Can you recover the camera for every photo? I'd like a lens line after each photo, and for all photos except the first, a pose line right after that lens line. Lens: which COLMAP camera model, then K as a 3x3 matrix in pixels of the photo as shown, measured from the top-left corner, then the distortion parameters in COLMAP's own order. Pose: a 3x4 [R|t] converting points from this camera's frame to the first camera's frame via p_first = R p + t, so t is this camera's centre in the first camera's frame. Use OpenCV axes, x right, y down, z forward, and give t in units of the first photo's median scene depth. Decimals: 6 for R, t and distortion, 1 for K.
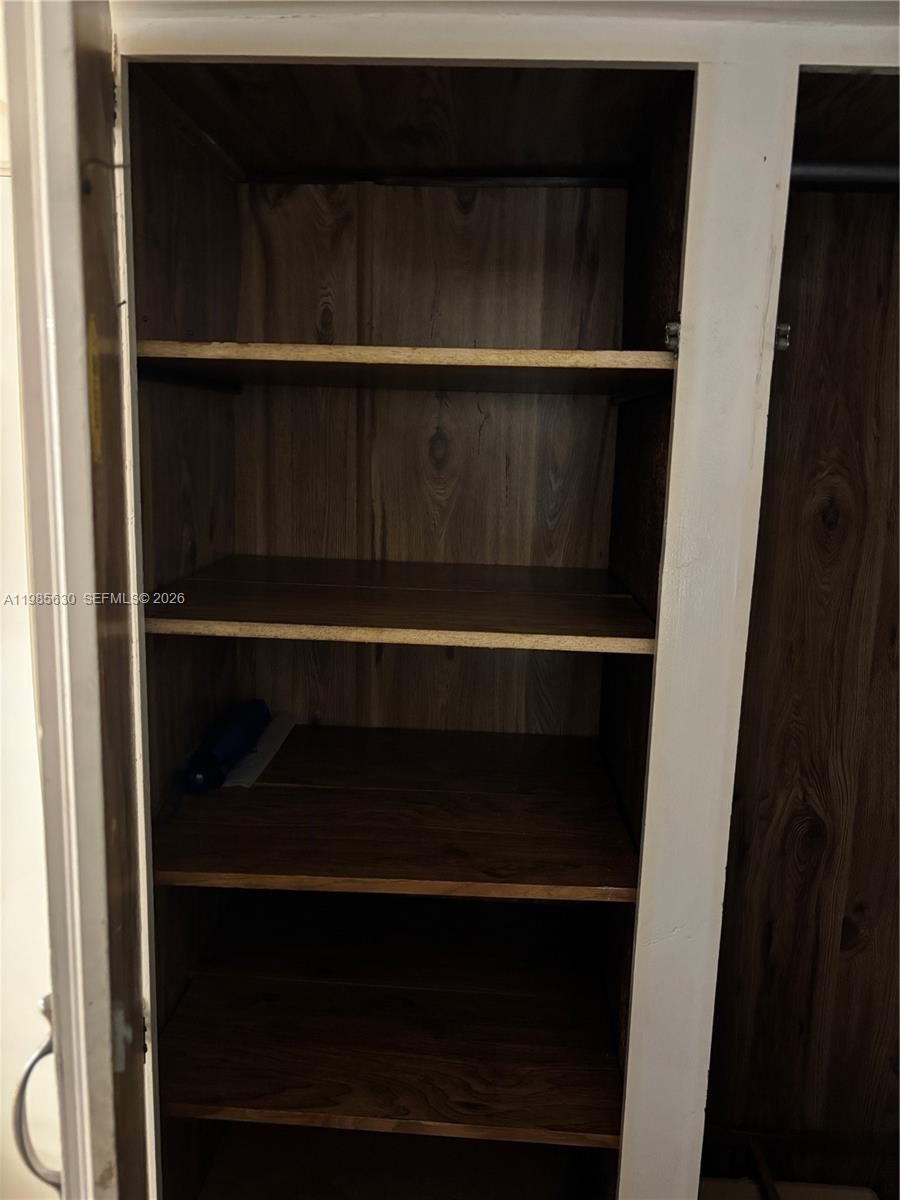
lens RADIAL K [[914.8, 0, 457.4], [0, 914.8, 606.0], [0, 0, 1]] dist [0.053536, -0.056428]
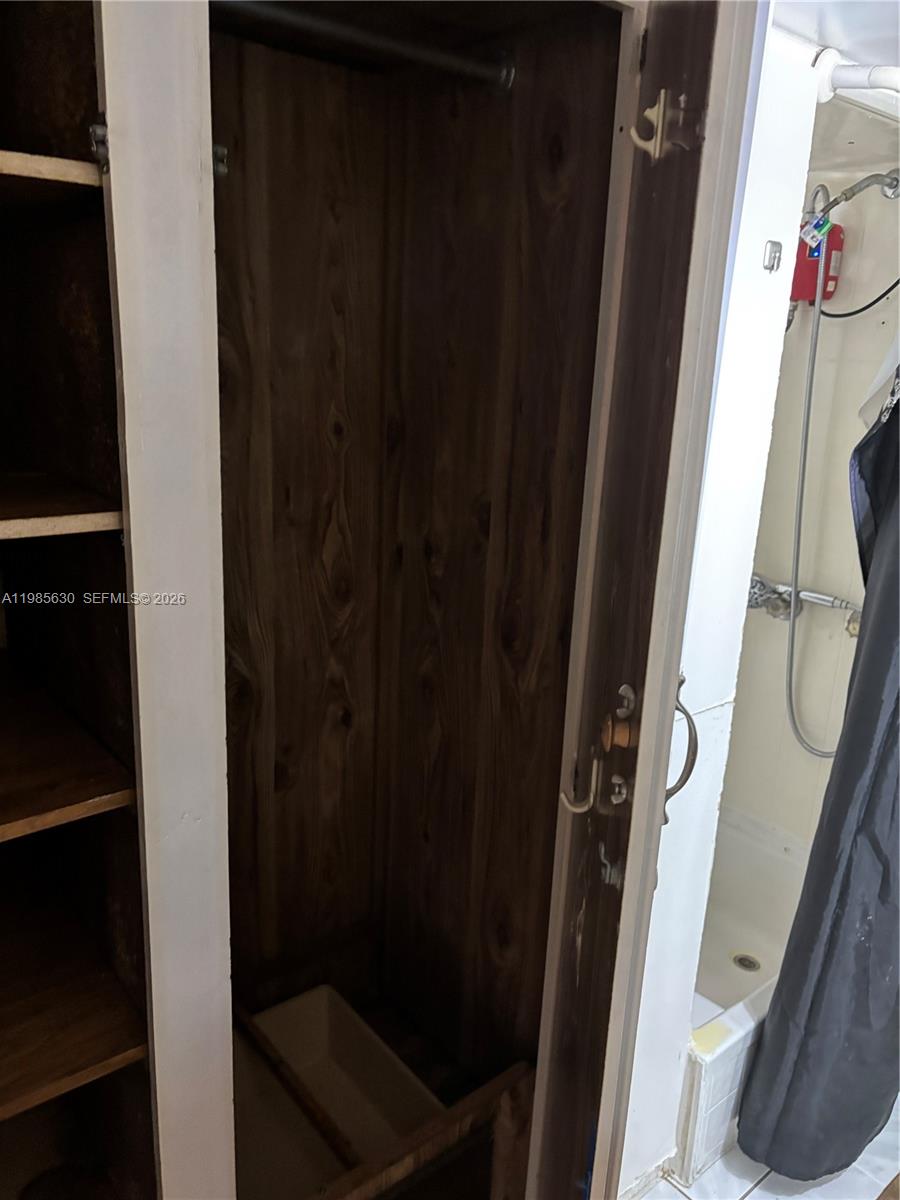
lens RADIAL K [[914.8, 0, 457.4], [0, 914.8, 606.0], [0, 0, 1]] dist [0.053536, -0.056428]
pose [[0.754078, -0.180699, 0.631438, -0.115479], [0.101918, 0.981956, 0.159294, 0.017345], [-0.648829, -0.055766, 0.758888, 0.115623]]
